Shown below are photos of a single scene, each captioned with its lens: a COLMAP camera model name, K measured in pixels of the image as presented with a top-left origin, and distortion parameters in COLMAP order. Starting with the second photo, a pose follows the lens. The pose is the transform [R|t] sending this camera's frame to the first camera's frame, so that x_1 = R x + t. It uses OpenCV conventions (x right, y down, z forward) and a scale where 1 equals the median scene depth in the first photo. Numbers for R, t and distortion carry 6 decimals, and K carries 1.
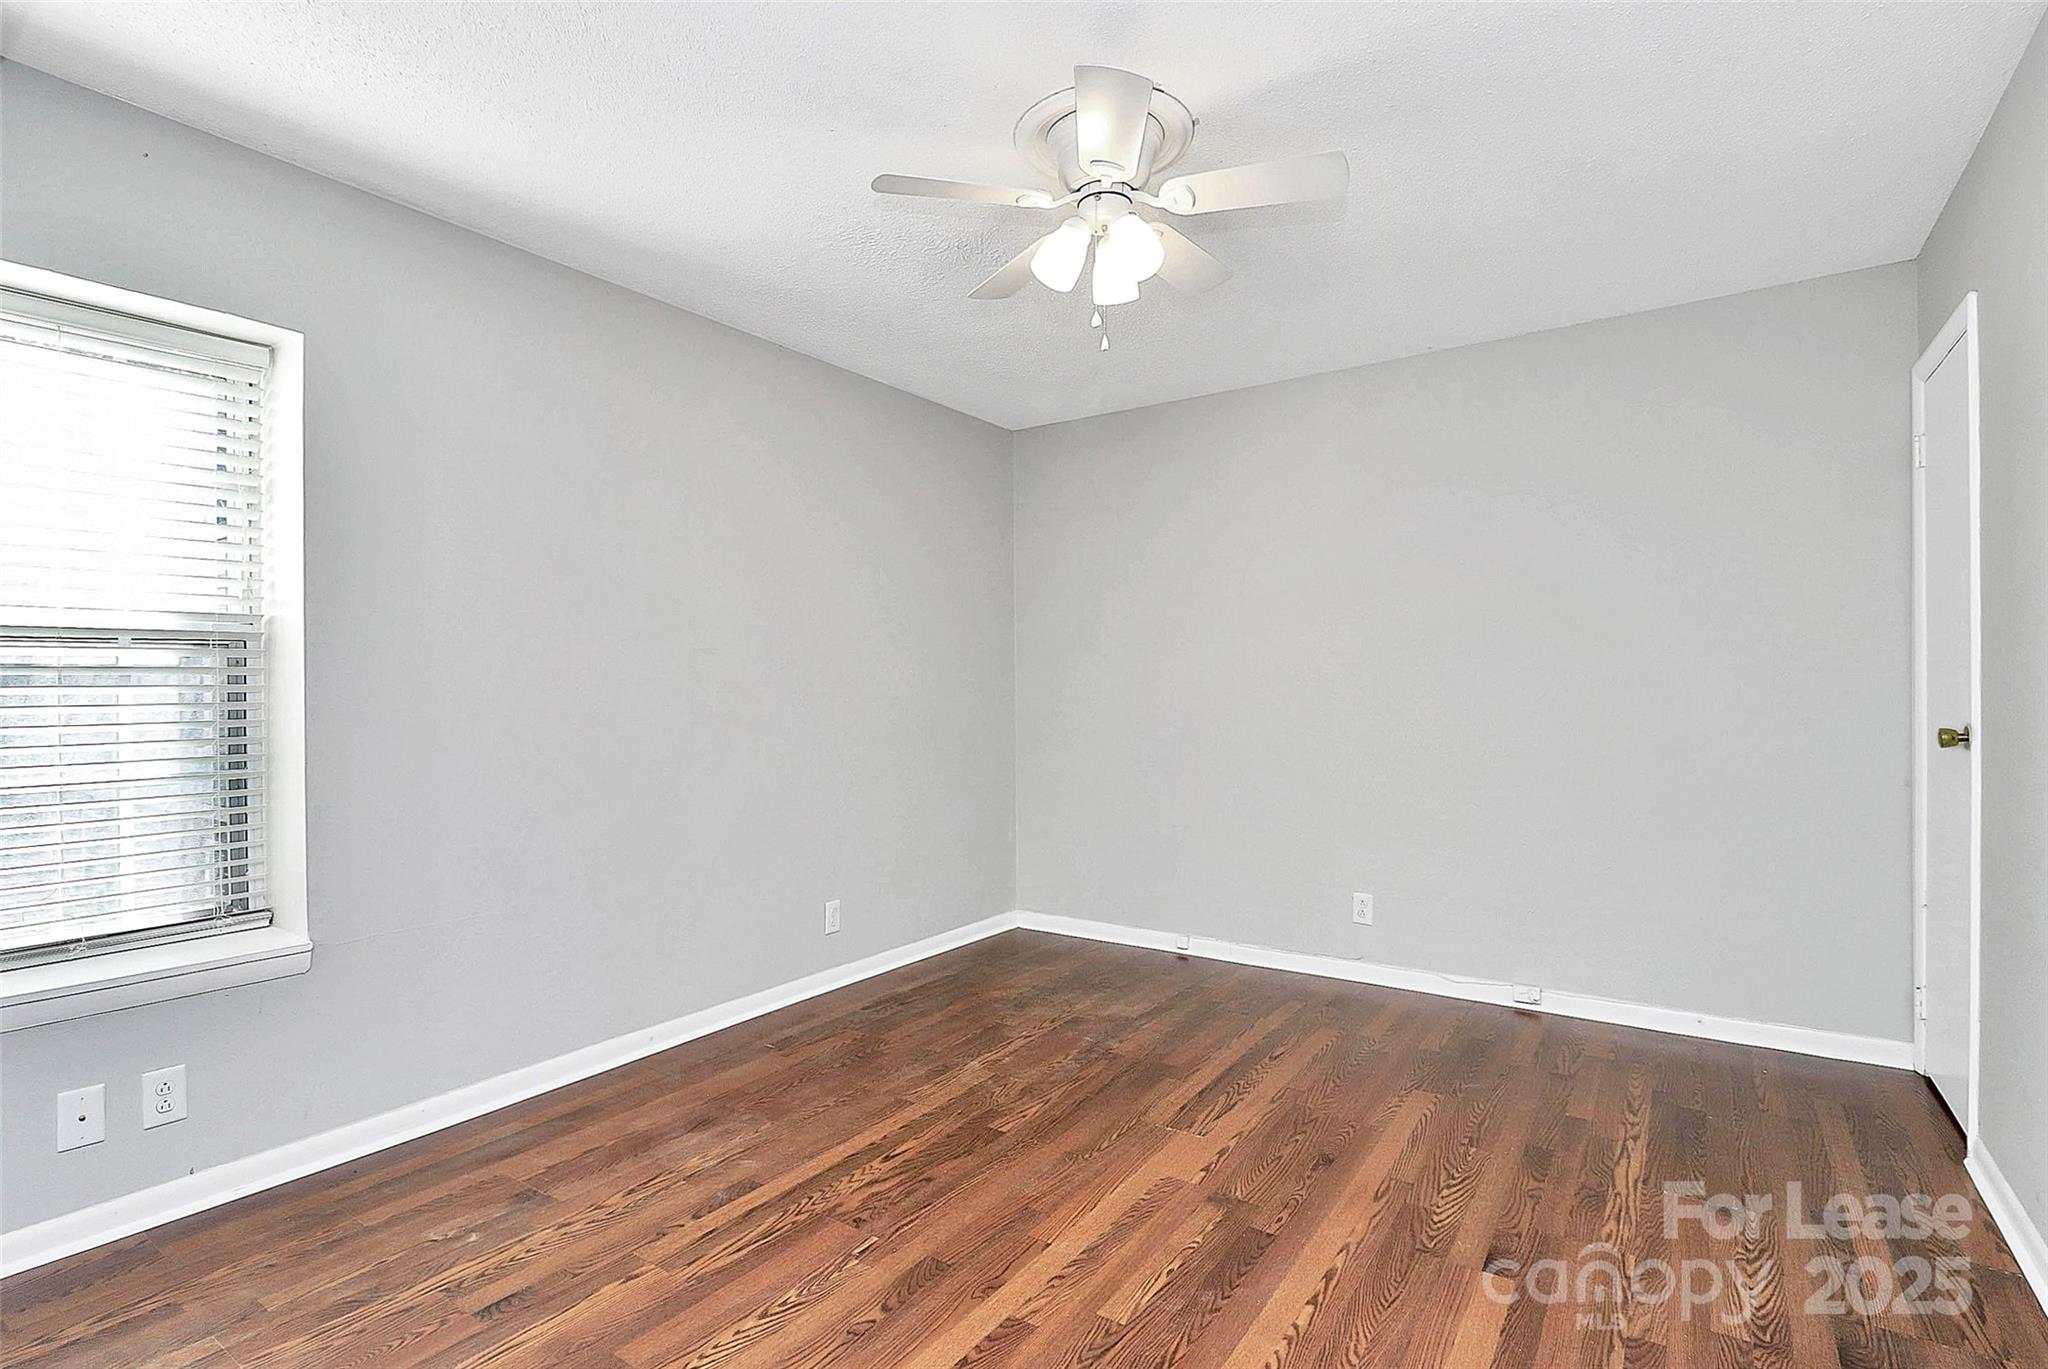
lens RADIAL K [[988.6, 0, 1010.4], [0, 988.6, 685.5], [0, 0, 1]] dist [0.014613, -0.013544]
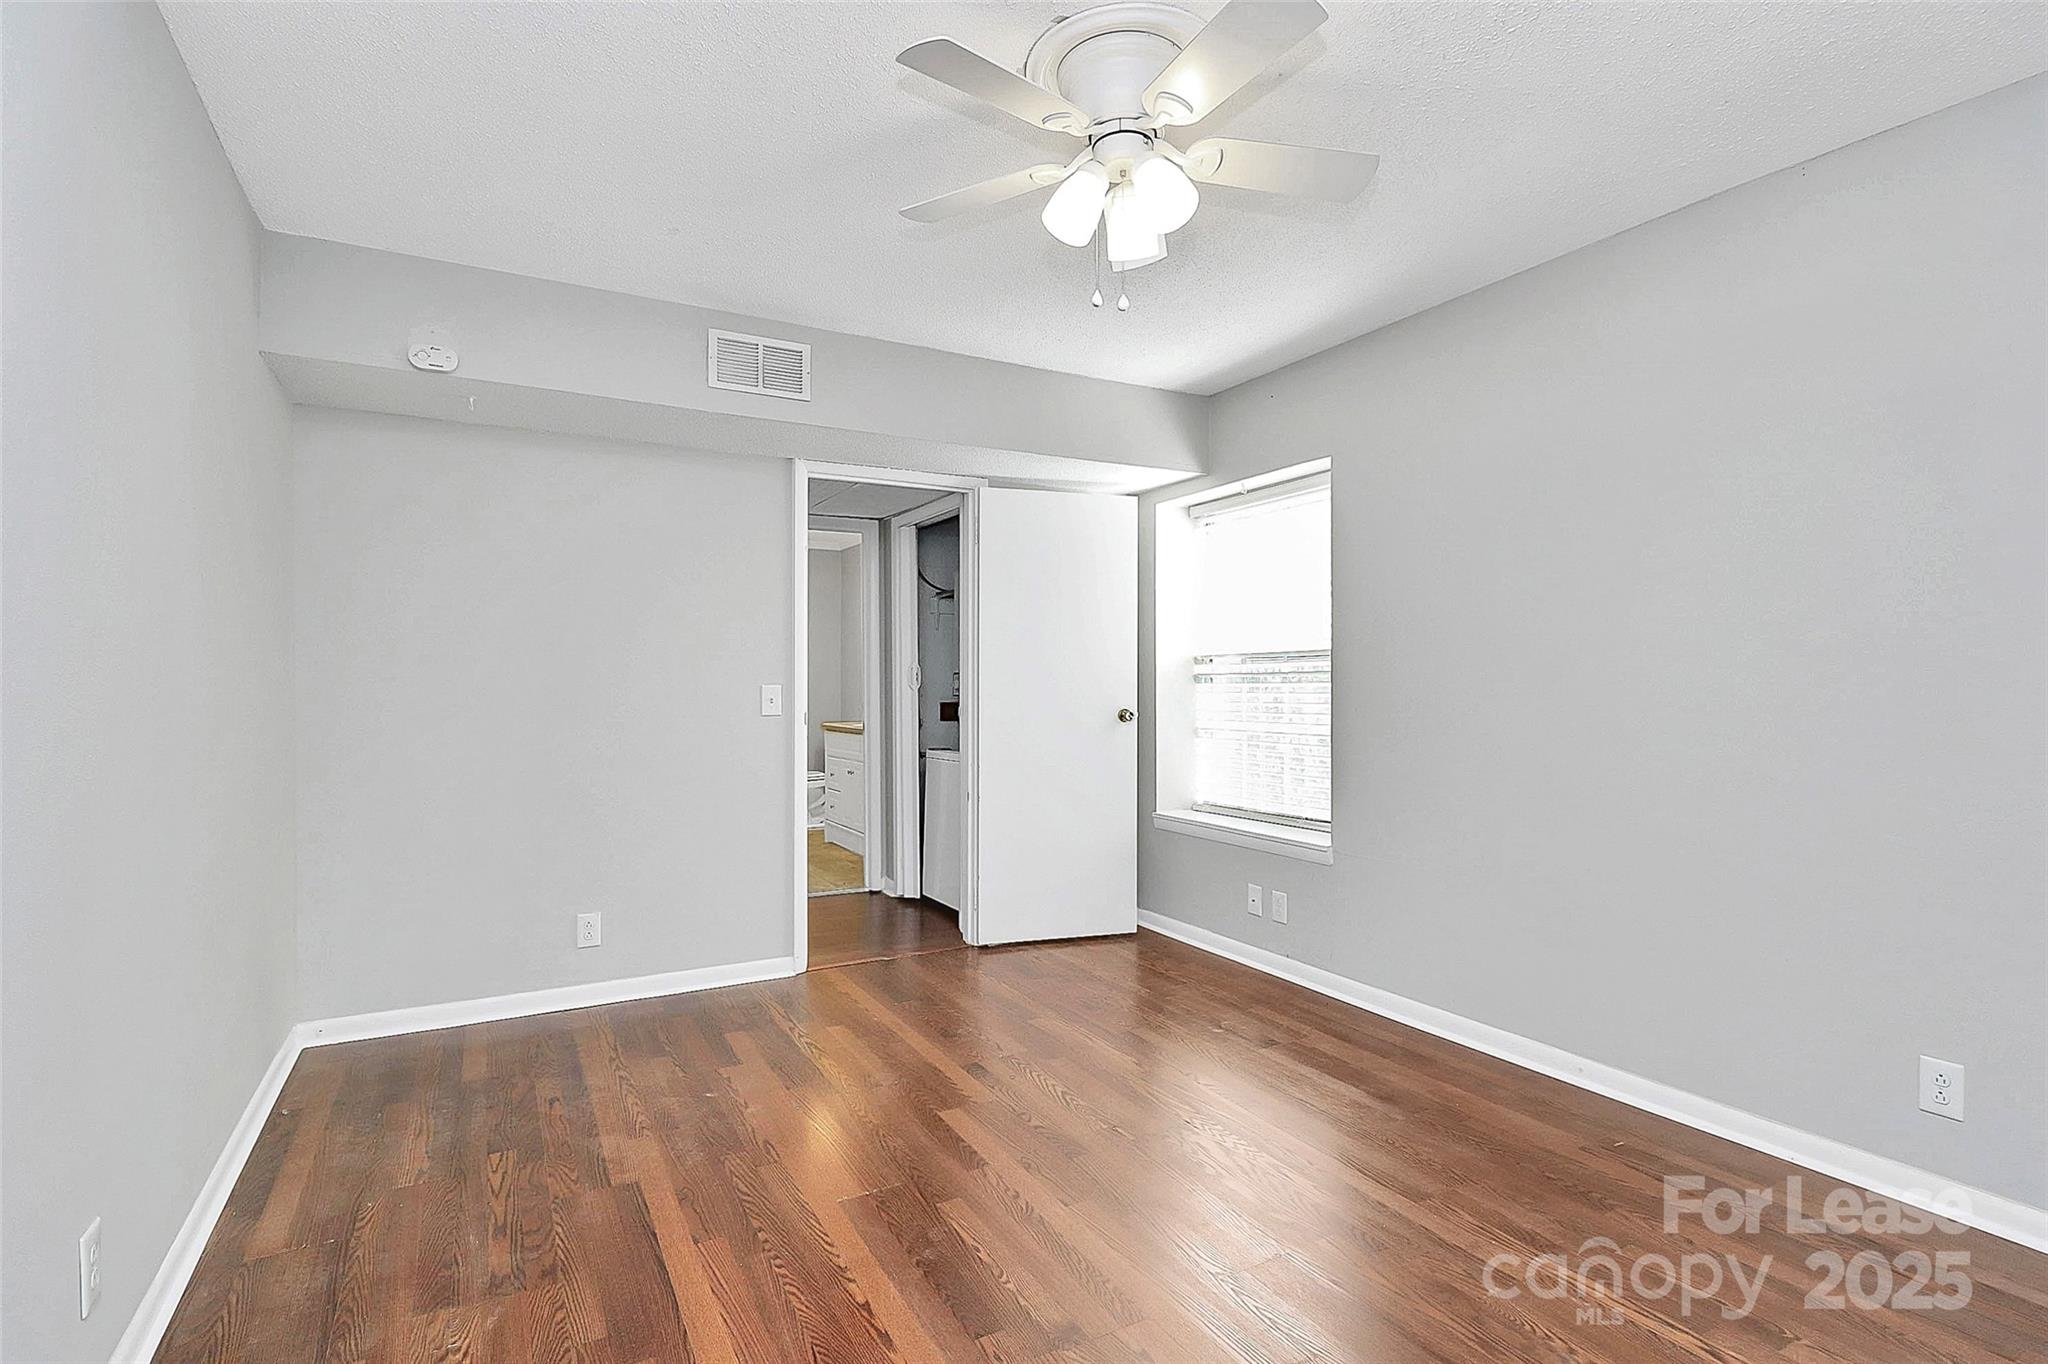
lens RADIAL K [[968.5, 0, 1023.4], [0, 968.5, 685.3], [0, 0, 1]] dist [0.003603, -0.011947]
pose [[-0.438289, 0.006189, -0.898813, 0.826898], [0.008101, 0.999963, 0.002935, -0.002844], [0.898798, -0.005995, -0.438323, 1.176863]]
